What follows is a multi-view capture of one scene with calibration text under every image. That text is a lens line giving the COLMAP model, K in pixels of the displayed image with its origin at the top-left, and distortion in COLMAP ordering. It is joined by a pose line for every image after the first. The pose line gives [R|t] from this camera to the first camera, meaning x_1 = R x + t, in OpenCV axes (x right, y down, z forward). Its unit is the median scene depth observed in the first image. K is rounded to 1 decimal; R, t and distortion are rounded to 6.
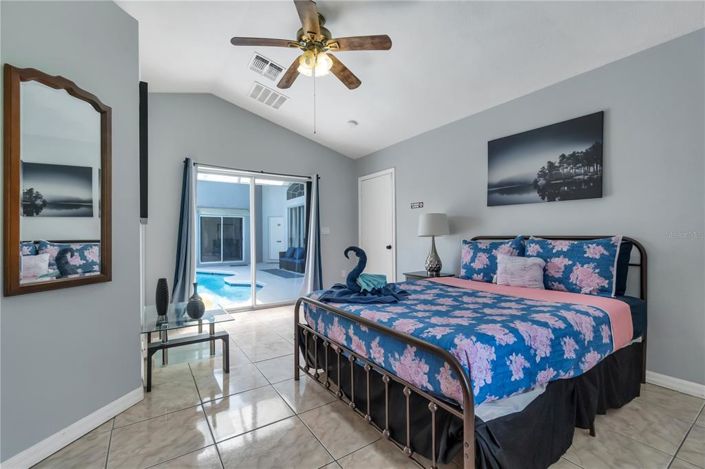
lens RADIAL K [[305.1, 0, 346.7], [0, 305.1, 234.9], [0, 0, 1]] dist [0.000314, -0.000236]
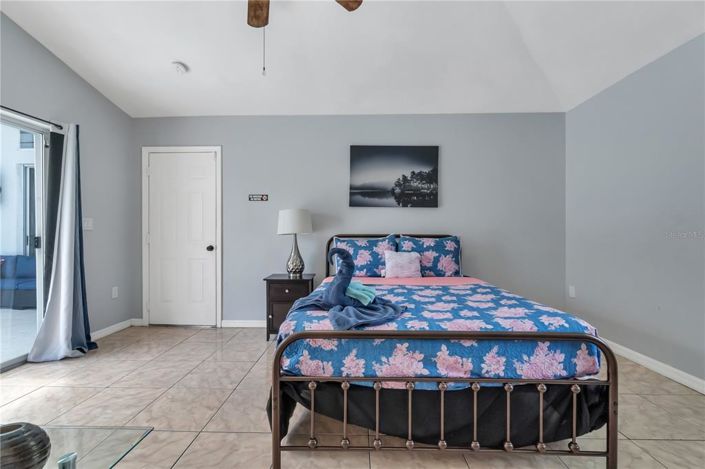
lens RADIAL K [[305.1, 0, 350.7], [0, 305.1, 235.5], [0, 0, 1]] dist [0.000314, -0.000236]
pose [[0.574005, -0.000016, 0.818852, -0.522274], [-0.007481, 0.999958, 0.005263, 0.002739], [-0.818818, -0.009147, 0.573980, 0.493409]]
